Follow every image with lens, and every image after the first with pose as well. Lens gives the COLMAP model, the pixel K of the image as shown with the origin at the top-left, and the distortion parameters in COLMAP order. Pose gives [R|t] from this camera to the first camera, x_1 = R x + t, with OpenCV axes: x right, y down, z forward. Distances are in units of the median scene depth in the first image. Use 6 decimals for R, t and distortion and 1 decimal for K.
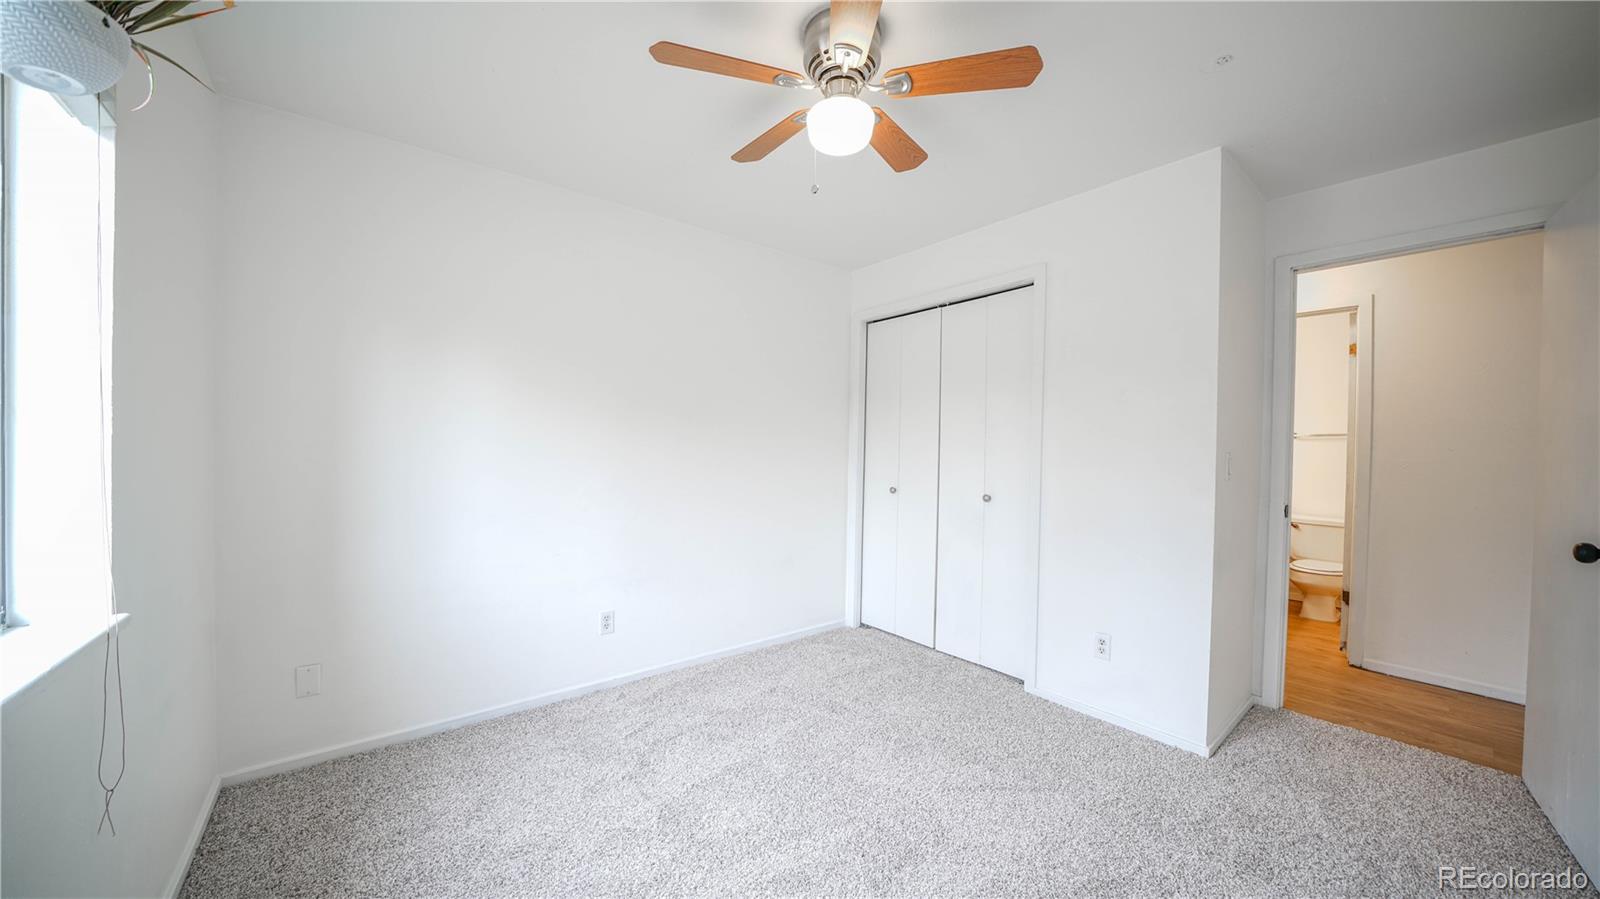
lens RADIAL K [[553.6, 0, 798.5], [0, 553.6, 455.1], [0, 0, 1]] dist [-0.019228, 0.000888]
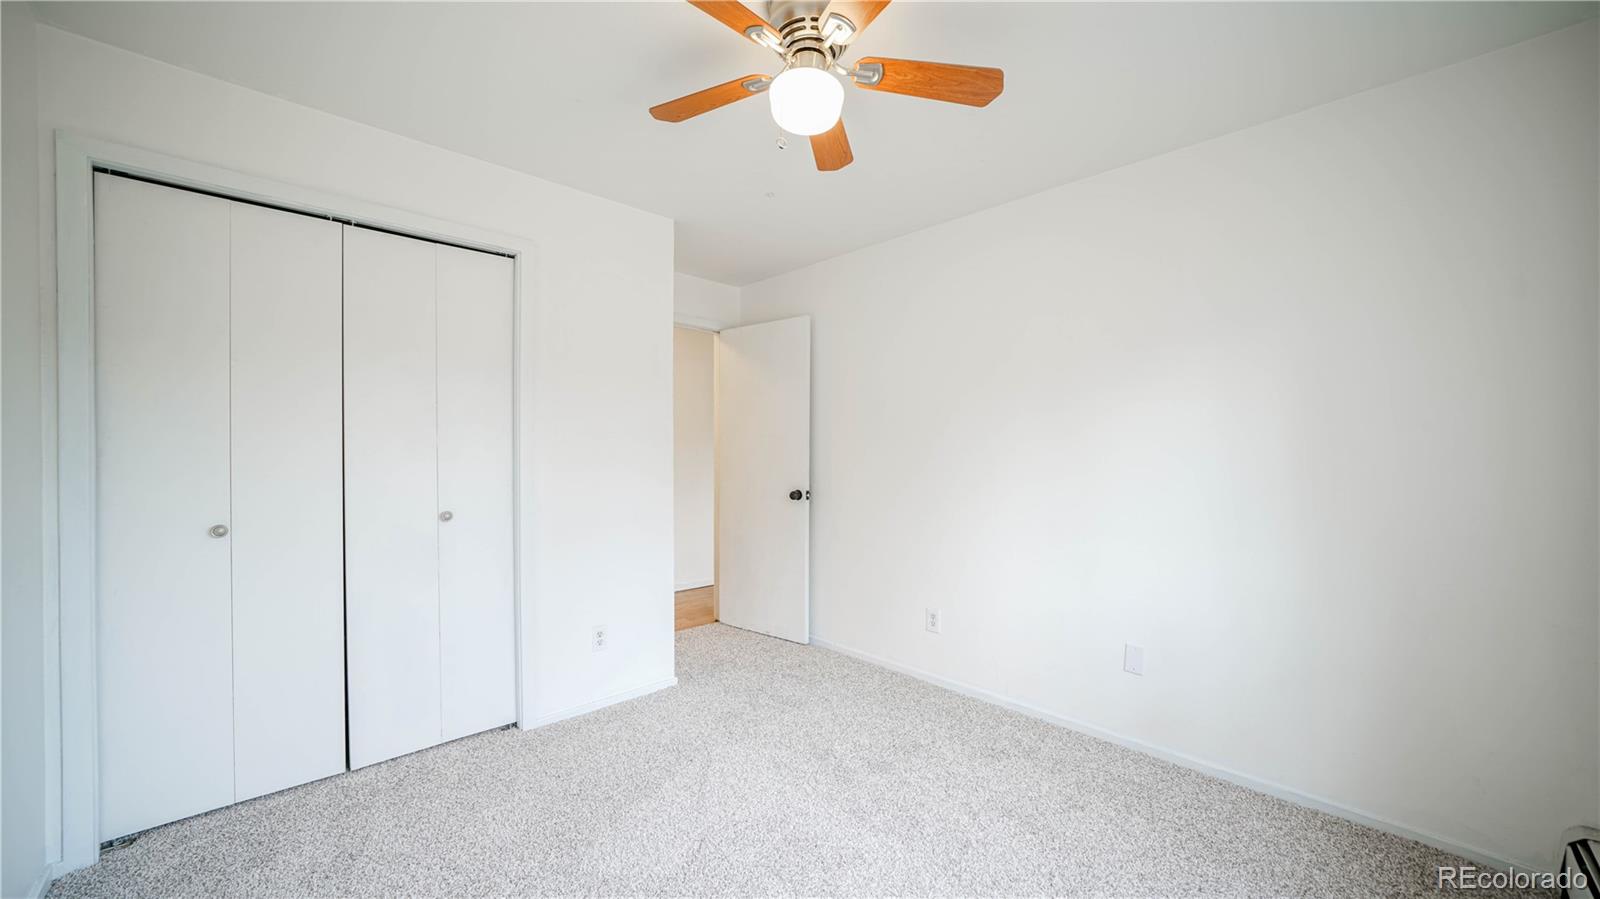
lens RADIAL K [[596.6, 0, 800.4], [0, 596.6, 452.7], [0, 0, 1]] dist [0.000936, 0.000032]
pose [[-0.095990, -0.015911, 0.995255, -0.504754], [0.004826, 0.999853, 0.016450, -0.018839], [-0.995371, 0.006382, -0.095899, 0.597838]]
